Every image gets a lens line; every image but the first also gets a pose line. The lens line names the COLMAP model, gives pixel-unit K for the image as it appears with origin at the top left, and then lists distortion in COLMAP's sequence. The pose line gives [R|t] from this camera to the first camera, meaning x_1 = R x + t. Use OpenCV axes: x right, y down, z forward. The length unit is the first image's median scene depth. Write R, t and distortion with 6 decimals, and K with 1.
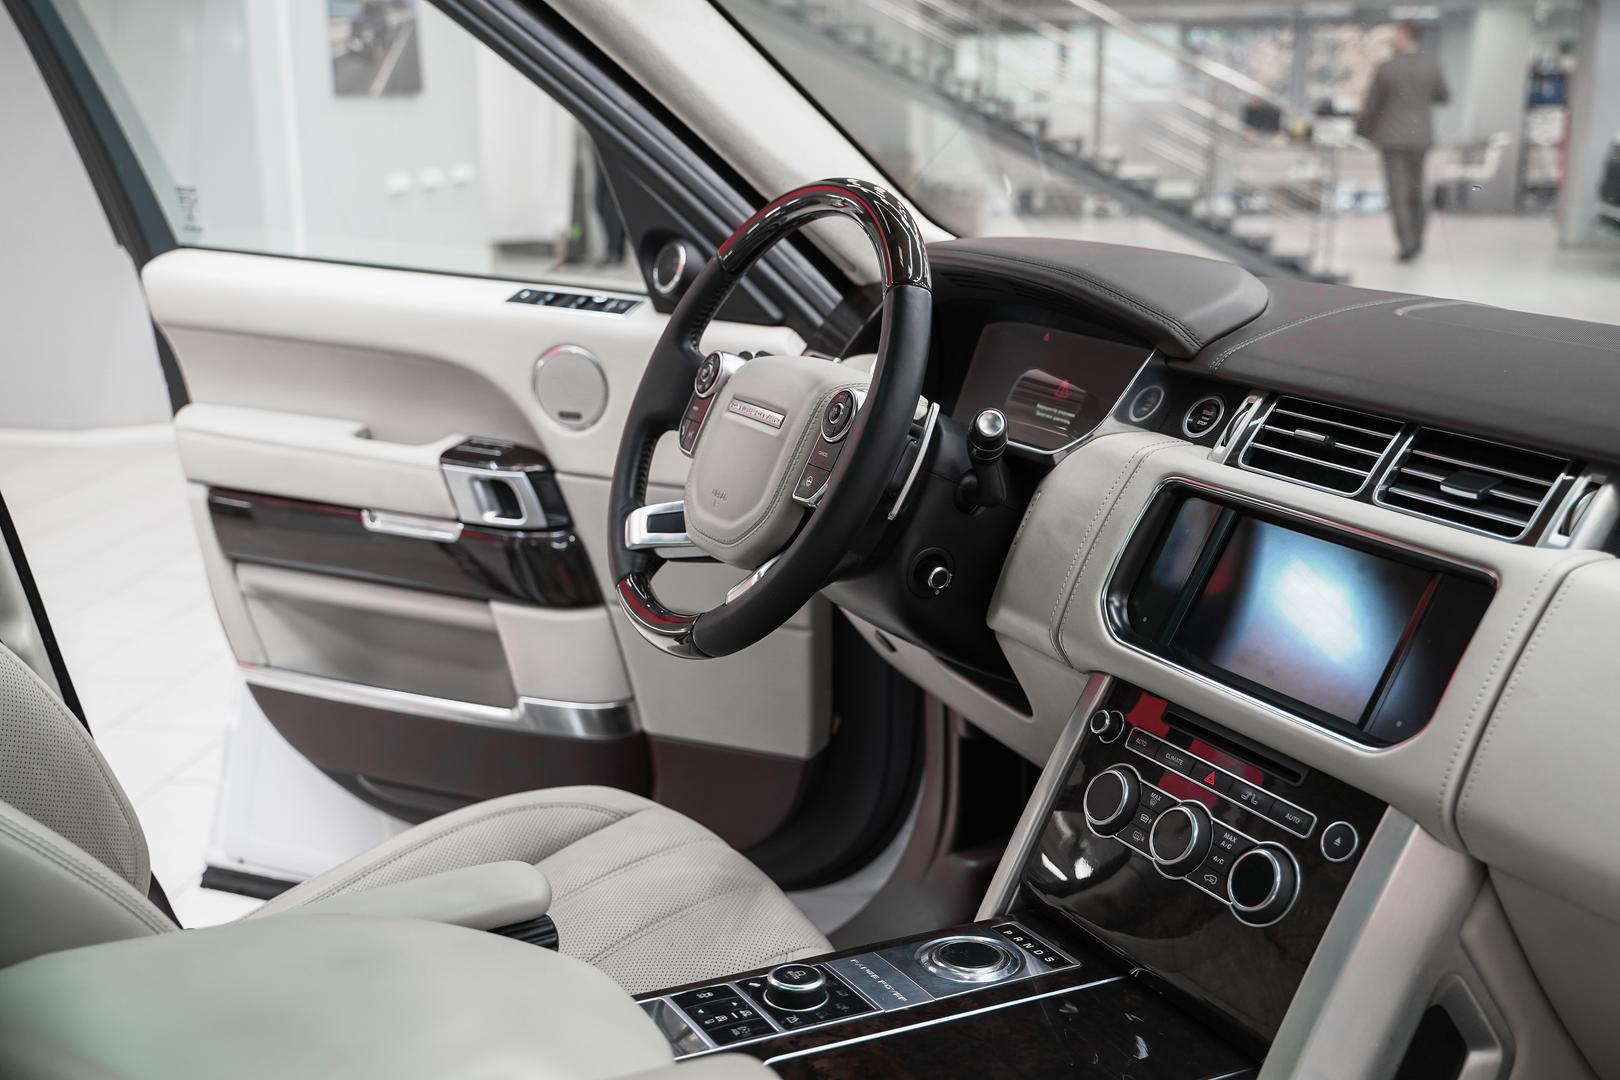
lens RADIAL K [[1780.4, 0, 810.0], [0, 1780.4, 540.0], [0, 0, 1]] dist [-0.003105, 0.003874]
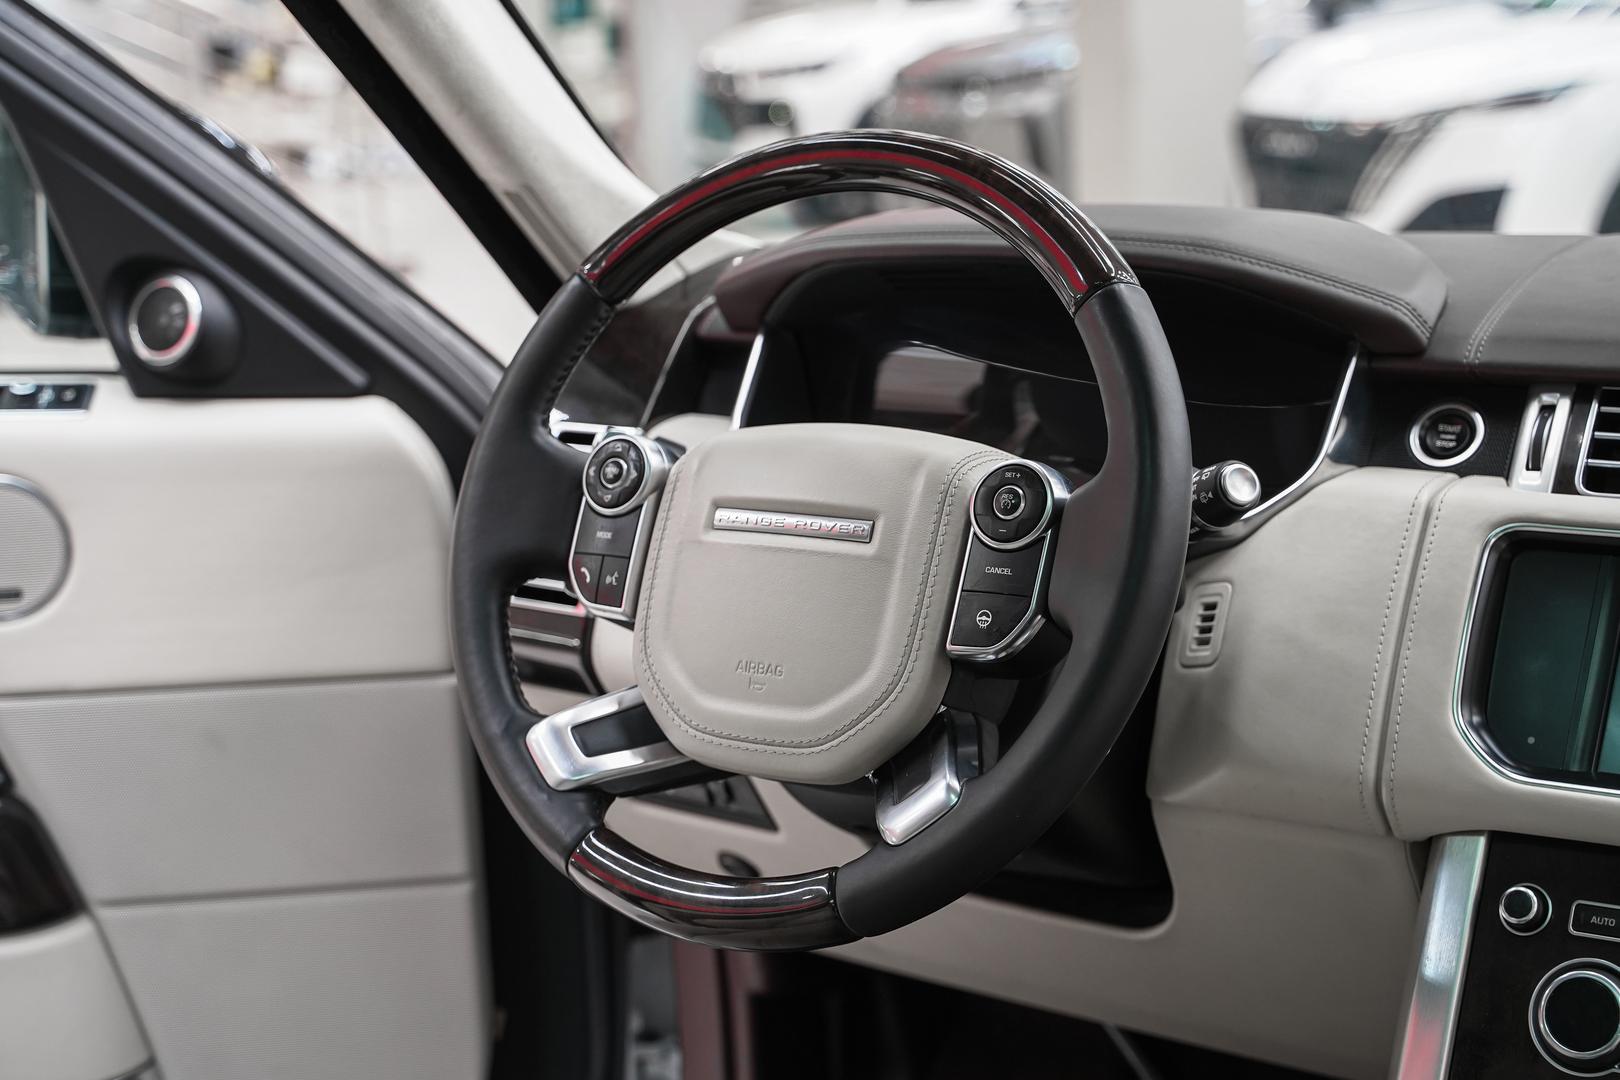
lens RADIAL K [[2539.4, 0, 808.7], [0, 2539.4, 511.7], [0, 0, 1]] dist [0.020680, -0.022102]
pose [[0.876673, -0.136827, 0.461219, -0.432095], [0.163666, 0.986343, -0.018479, -0.059995], [-0.452391, 0.091686, 0.887094, 0.241308]]
